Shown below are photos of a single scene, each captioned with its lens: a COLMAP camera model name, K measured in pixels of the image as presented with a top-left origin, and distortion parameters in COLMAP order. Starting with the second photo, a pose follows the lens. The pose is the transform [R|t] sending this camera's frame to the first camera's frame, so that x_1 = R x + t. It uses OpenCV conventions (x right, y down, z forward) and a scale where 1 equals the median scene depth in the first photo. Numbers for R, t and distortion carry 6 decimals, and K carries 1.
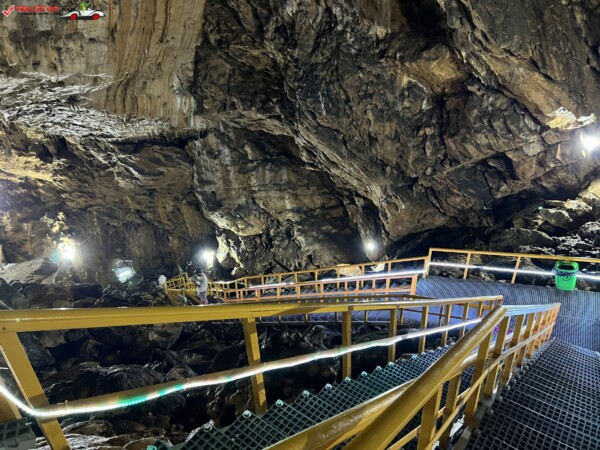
lens RADIAL K [[448.6, 0, 300.0], [0, 448.6, 225.0], [0, 0, 1]] dist [0.057433, -0.067348]
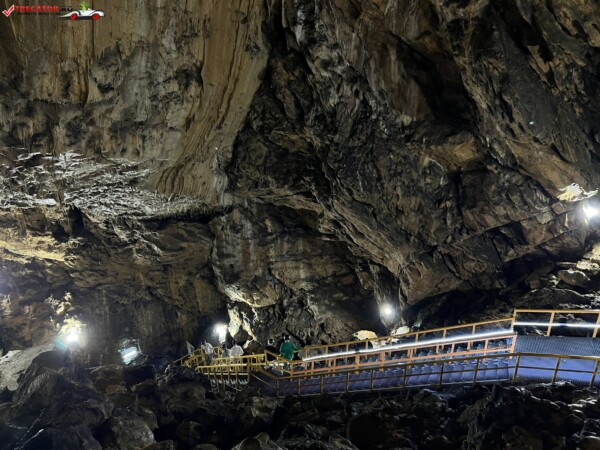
lens RADIAL K [[448.6, 0, 300.0], [0, 448.6, 225.0], [0, 0, 1]] dist [0.057433, -0.067348]
pose [[0.990798, -0.025128, 0.132995, -0.182226], [0.044791, 0.988123, -0.146992, -0.006866], [-0.127722, 0.151596, 0.980156, -0.031052]]
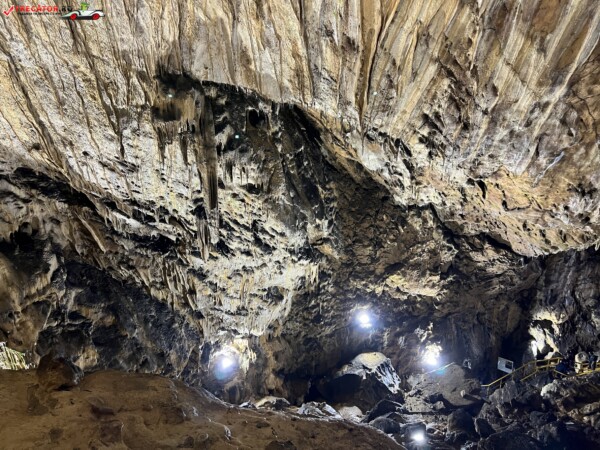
lens RADIAL K [[448.6, 0, 300.0], [0, 448.6, 225.0], [0, 0, 1]] dist [0.057433, -0.067348]
pose [[0.959284, -0.071736, 0.273181, -1.259888], [0.128962, 0.971746, -0.197681, -0.093559], [-0.251282, 0.224863, 0.941432, -0.043368]]
